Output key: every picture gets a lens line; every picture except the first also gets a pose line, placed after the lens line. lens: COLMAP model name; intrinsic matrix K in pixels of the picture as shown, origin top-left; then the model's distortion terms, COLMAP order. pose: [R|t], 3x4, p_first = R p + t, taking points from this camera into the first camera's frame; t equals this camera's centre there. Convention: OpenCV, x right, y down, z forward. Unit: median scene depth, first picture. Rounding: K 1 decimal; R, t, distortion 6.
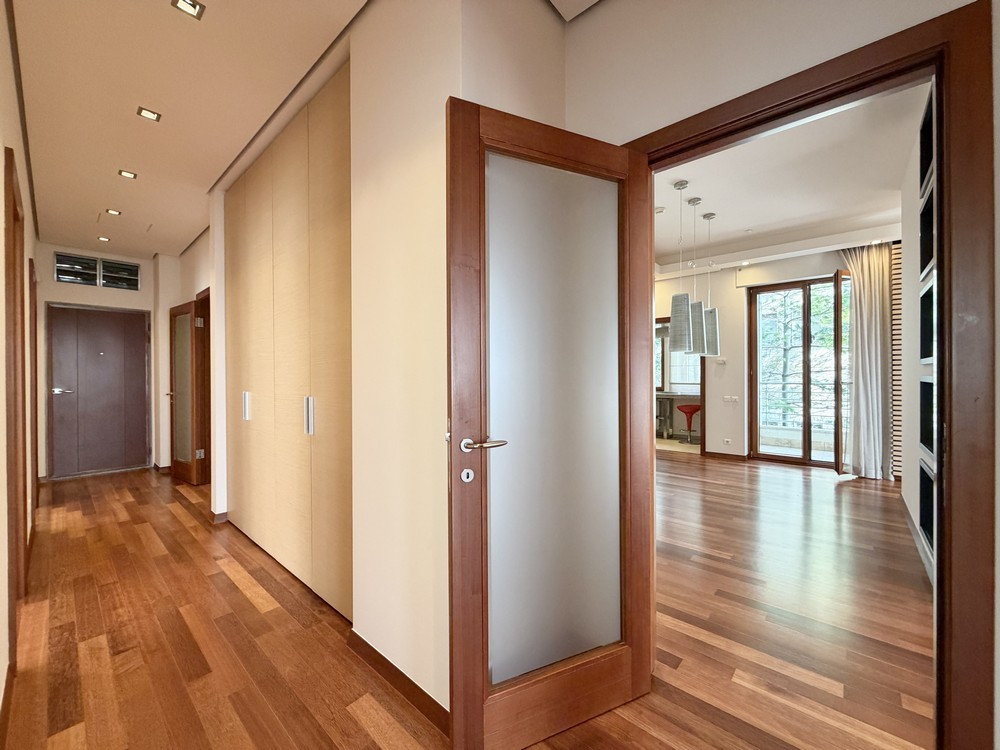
lens RADIAL K [[396.6, 0, 498.3], [0, 396.6, 378.7], [0, 0, 1]] dist [-0.000137, 0.000051]
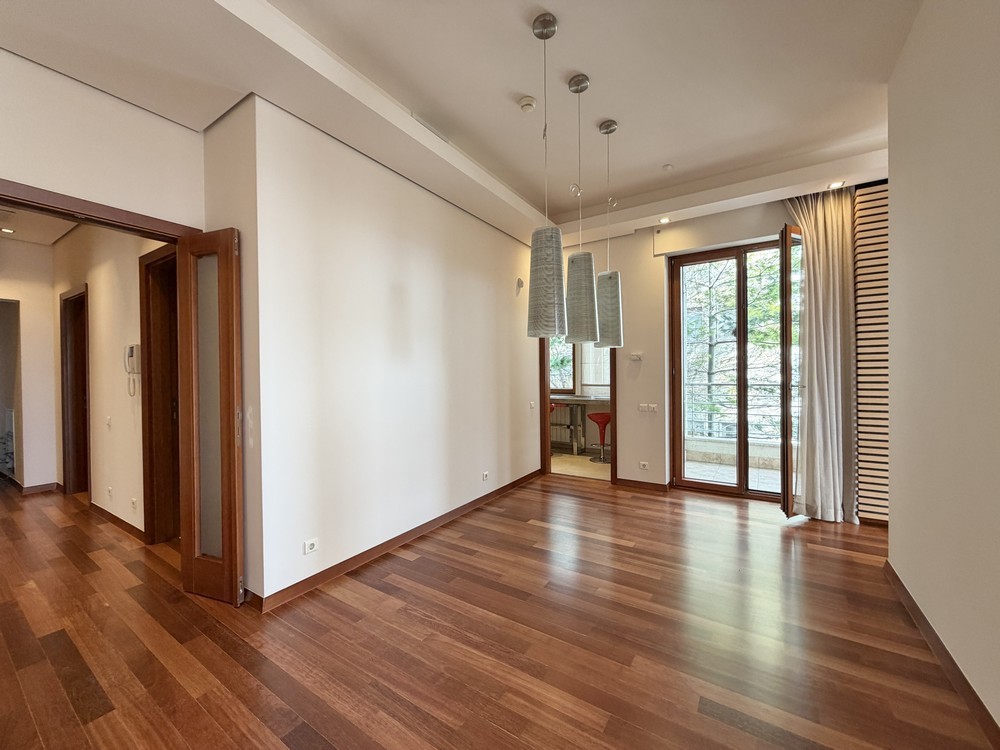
lens RADIAL K [[396.6, 0, 498.3], [0, 396.6, 378.7], [0, 0, 1]] dist [-0.000137, 0.000051]
pose [[0.990049, -0.008281, 0.140477, 0.214645], [0.007451, 0.999952, 0.006432, -0.009929], [-0.140524, -0.005321, 0.990063, 0.319474]]
